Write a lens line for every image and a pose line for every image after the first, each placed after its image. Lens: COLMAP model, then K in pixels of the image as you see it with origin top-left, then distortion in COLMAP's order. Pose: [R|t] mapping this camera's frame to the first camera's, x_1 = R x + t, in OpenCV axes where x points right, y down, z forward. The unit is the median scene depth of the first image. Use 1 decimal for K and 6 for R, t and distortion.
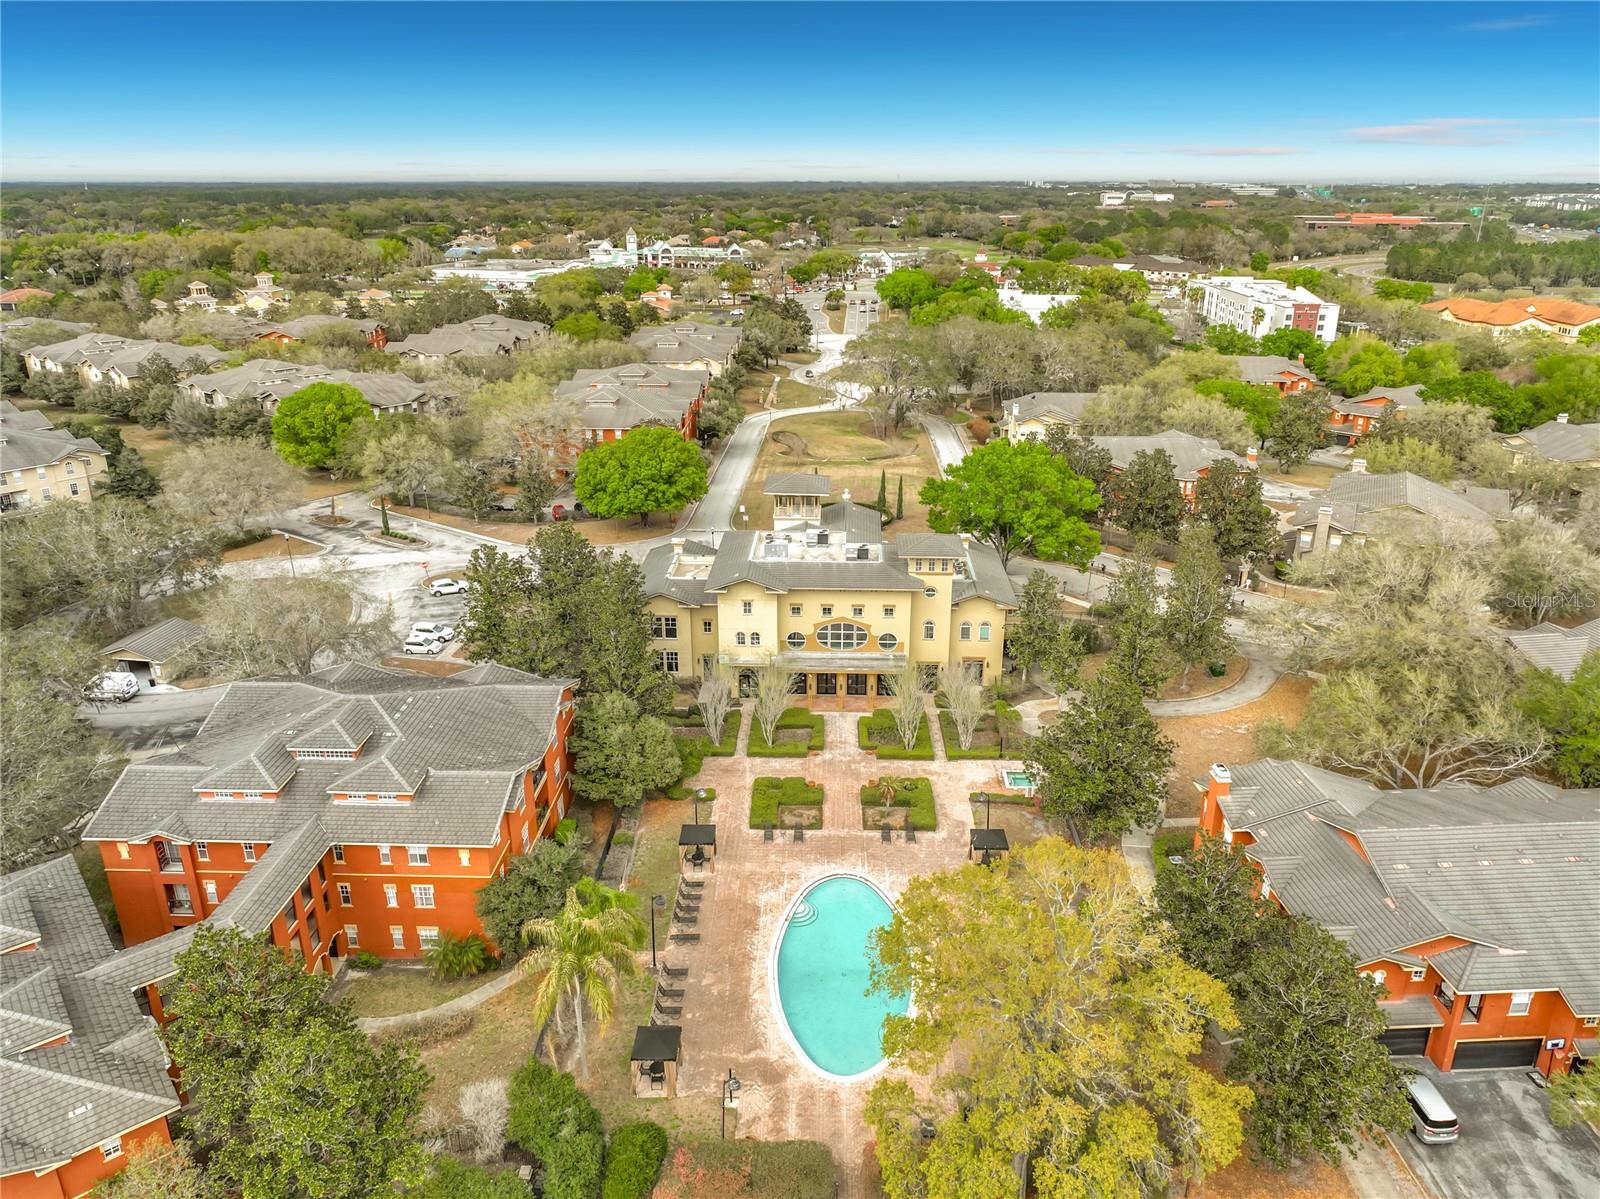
lens RADIAL K [[1169.2, 0, 804.6], [0, 1169.2, 595.3], [0, 0, 1]] dist [-0.003325, 0.013031]
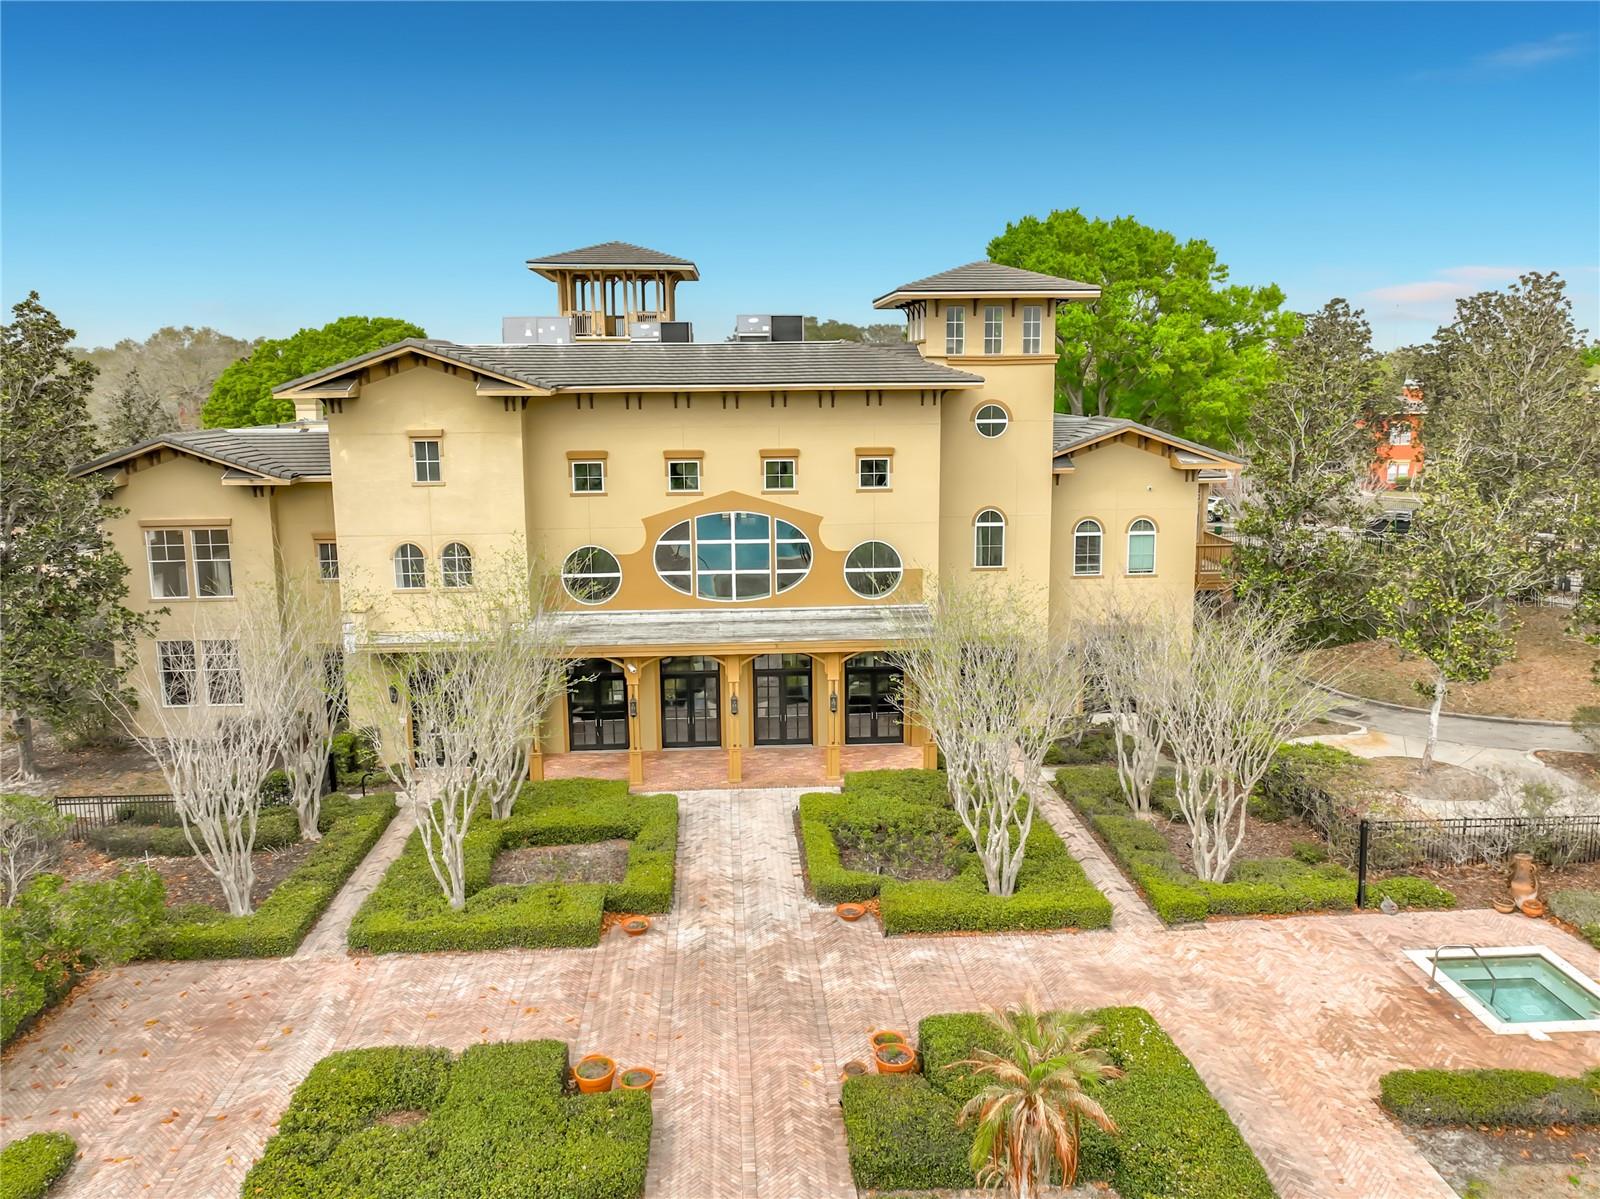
lens RADIAL K [[1169.2, 0, 801.8], [0, 1169.2, 558.8], [0, 0, 1]] dist [-0.003325, 0.013031]
pose [[0.996016, -0.025913, 0.085327, 0.023370], [0.042027, 0.980327, -0.192856, 0.100061], [-0.078651, 0.195674, 0.977510, 0.684432]]
